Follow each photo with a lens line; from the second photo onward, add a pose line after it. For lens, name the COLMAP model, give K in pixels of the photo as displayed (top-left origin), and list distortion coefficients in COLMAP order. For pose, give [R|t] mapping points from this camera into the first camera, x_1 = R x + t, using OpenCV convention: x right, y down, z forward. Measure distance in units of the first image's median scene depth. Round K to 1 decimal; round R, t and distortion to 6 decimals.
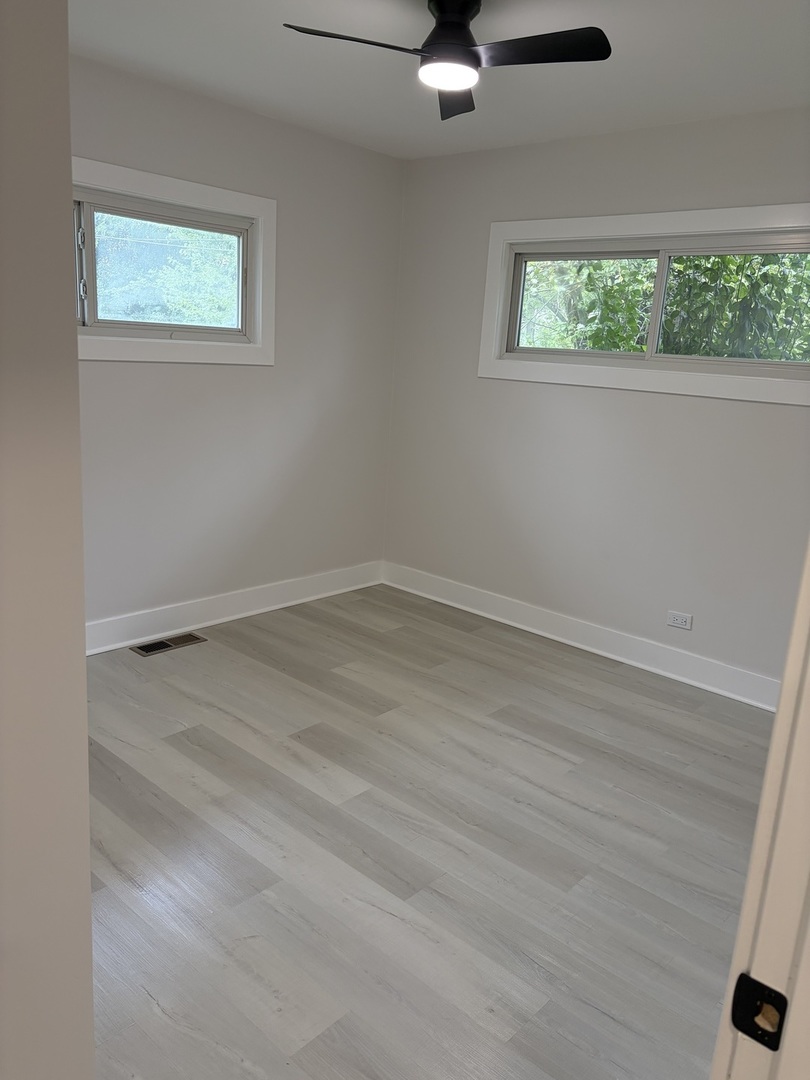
lens RADIAL K [[820.5, 0, 405.0], [0, 820.5, 540.0], [0, 0, 1]] dist [0.101406, -0.002107]
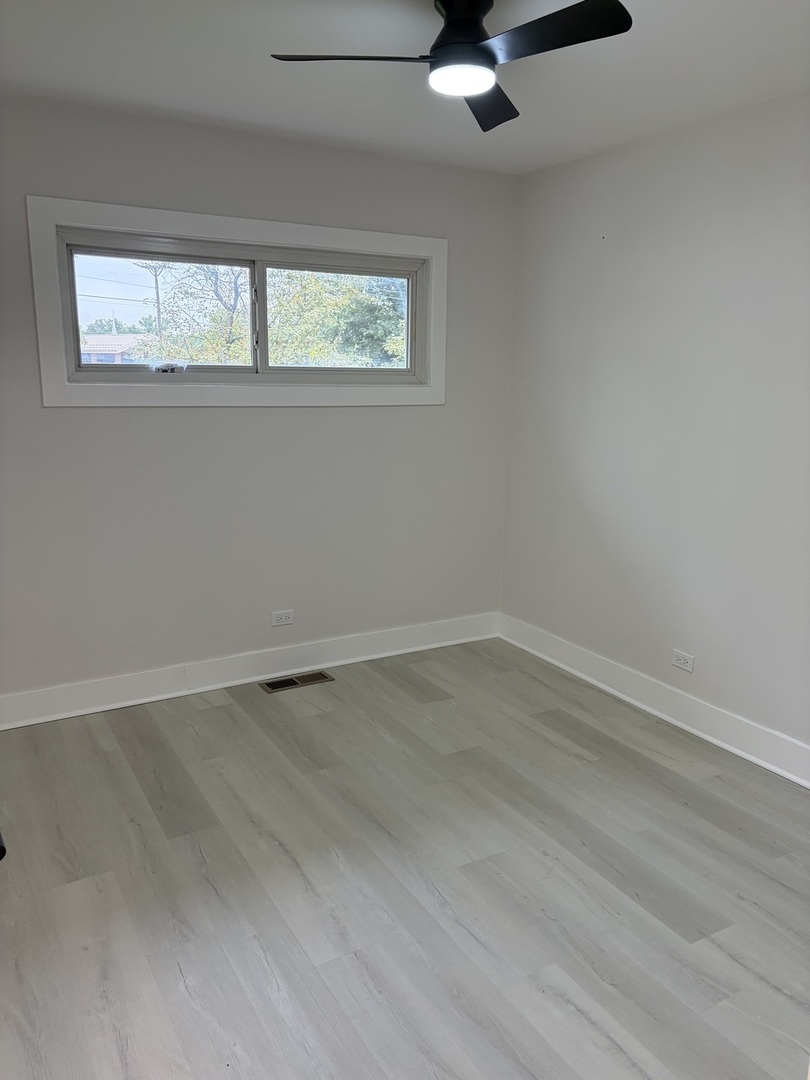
lens RADIAL K [[821.9, 0, 405.0], [0, 821.9, 540.0], [0, 0, 1]] dist [0.047057, -0.008101]
pose [[0.942273, 0.030906, -0.333417, 0.170351], [-0.046100, 0.998223, -0.037754, -0.014888], [0.331658, 0.050945, 0.942023, 0.098899]]
